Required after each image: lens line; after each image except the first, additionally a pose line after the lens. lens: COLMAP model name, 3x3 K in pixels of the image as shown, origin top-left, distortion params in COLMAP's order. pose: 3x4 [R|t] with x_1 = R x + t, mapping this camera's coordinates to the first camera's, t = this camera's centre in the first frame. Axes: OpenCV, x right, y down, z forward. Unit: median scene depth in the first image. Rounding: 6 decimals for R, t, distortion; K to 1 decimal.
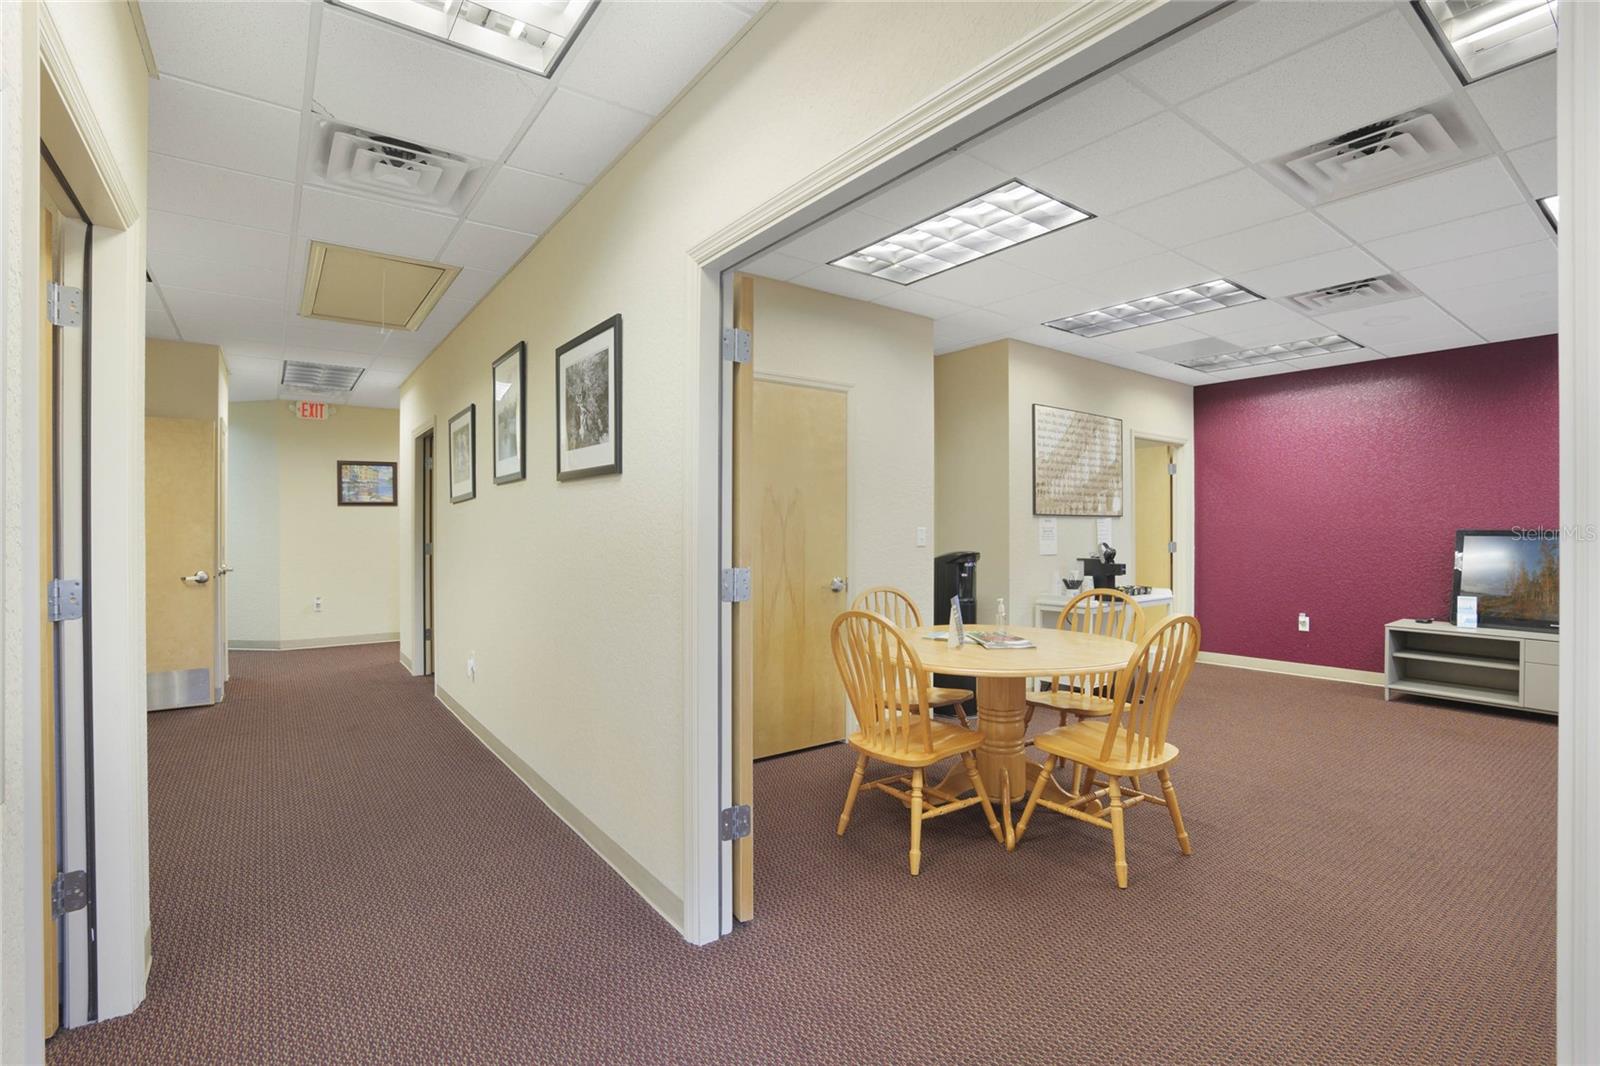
lens RADIAL K [[738.5, 0, 806.6], [0, 738.5, 529.8], [0, 0, 1]] dist [-0.065541, 0.027854]
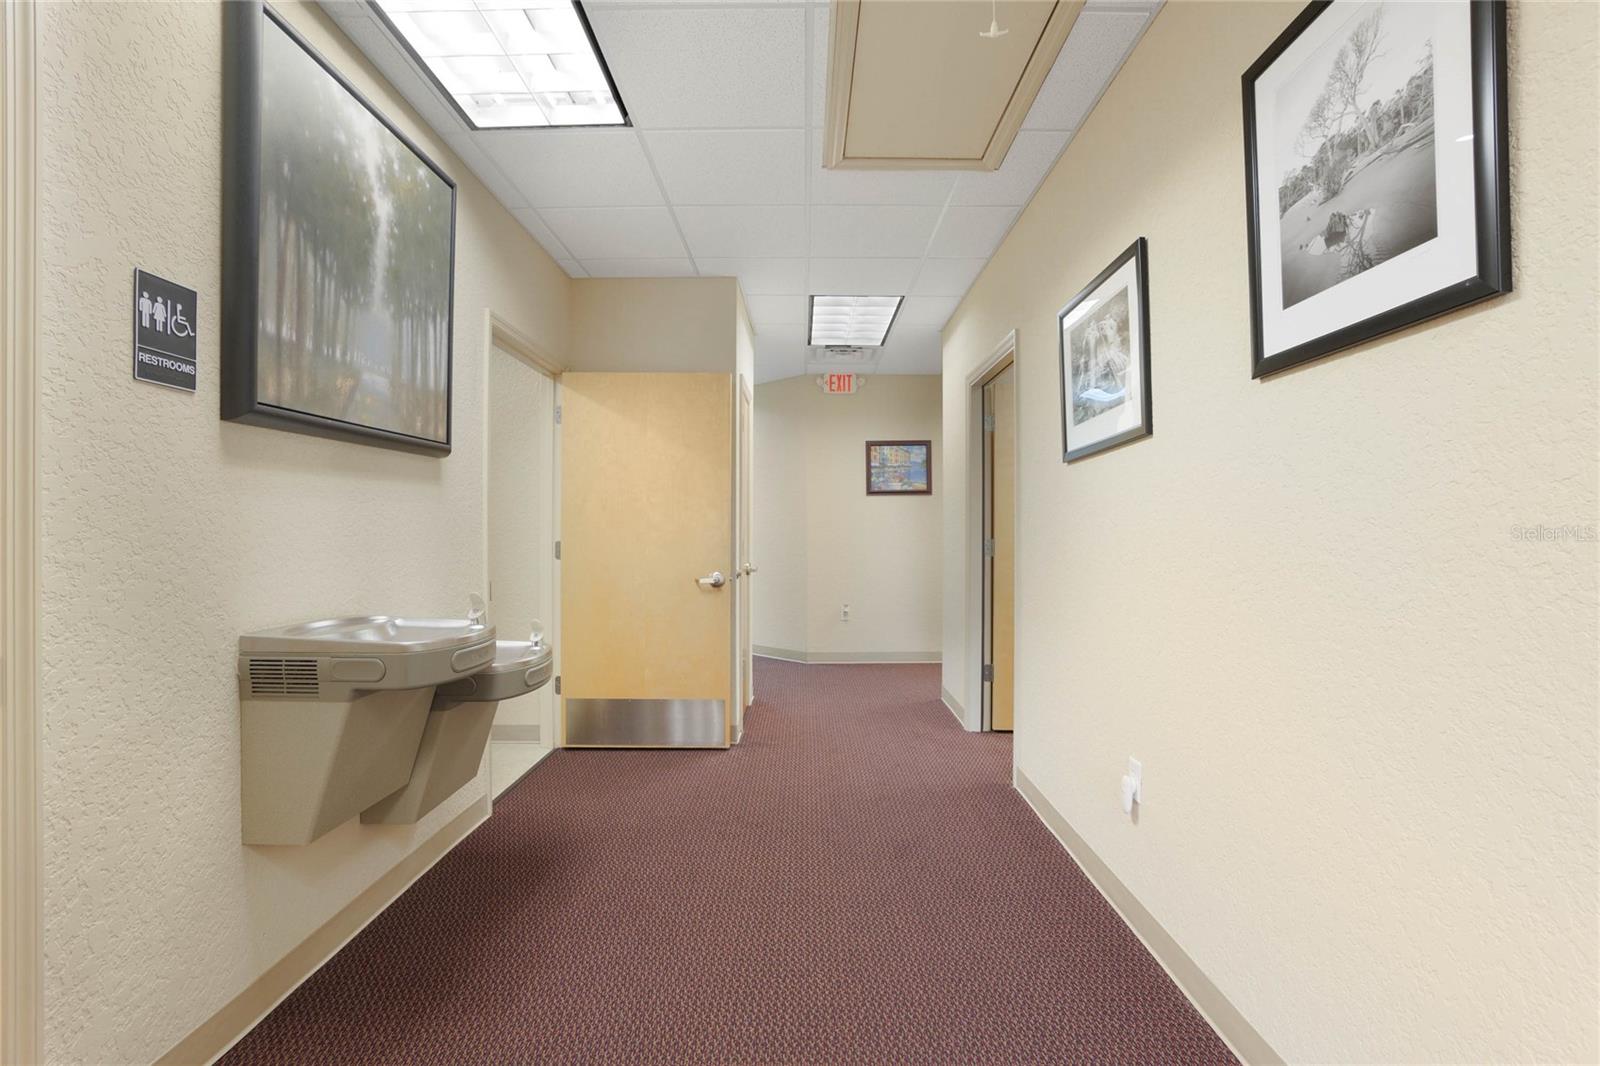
lens RADIAL K [[738.5, 0, 806.6], [0, 738.5, 529.8], [0, 0, 1]] dist [-0.065541, 0.027854]
pose [[0.802588, 0.000088, -0.596534, -0.202277], [-0.004419, 0.999973, -0.005798, 0.011869], [0.596518, 0.007289, 0.802567, 0.283238]]
